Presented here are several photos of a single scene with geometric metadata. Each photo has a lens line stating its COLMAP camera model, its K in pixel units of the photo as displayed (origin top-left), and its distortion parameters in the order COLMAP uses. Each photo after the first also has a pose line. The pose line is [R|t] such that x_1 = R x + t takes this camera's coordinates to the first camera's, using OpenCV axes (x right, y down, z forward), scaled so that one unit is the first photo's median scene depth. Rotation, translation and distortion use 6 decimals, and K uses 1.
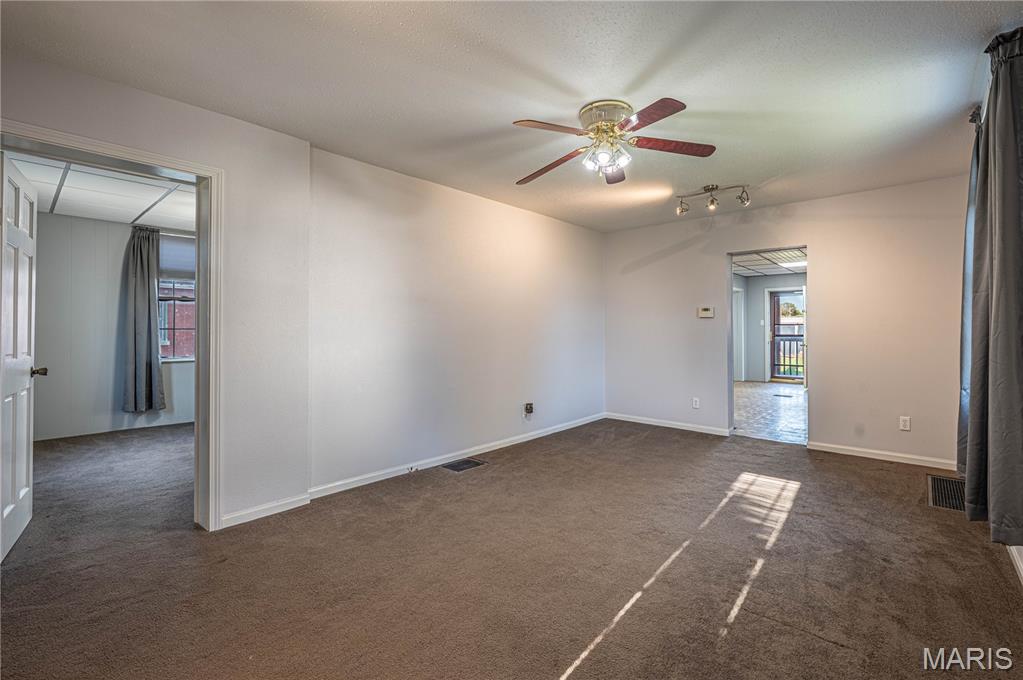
lens RADIAL K [[398.3, 0, 512.1], [0, 398.3, 320.9], [0, 0, 1]] dist [0.001029, 0.000193]
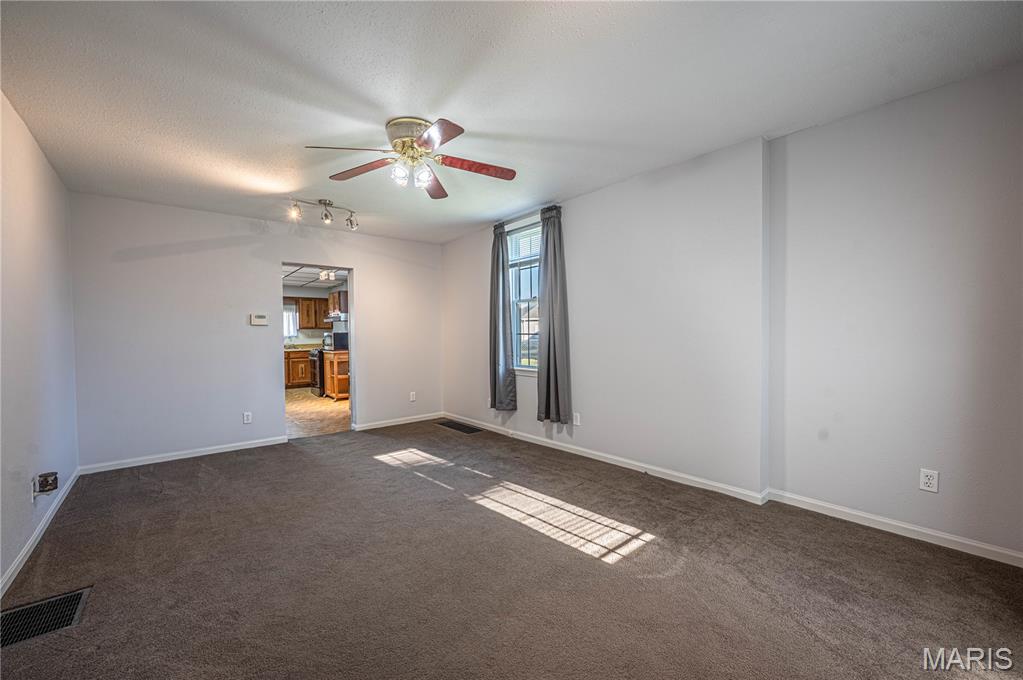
lens RADIAL K [[404.1, 0, 498.3], [0, 404.1, 332.9], [0, 0, 1]] dist [-0.000856, -0.000136]
pose [[0.223695, 0.000914, 0.974659, -0.563079], [-0.006071, 0.999981, 0.000455, 0.010324], [-0.974640, -0.006019, 0.223696, 0.403650]]
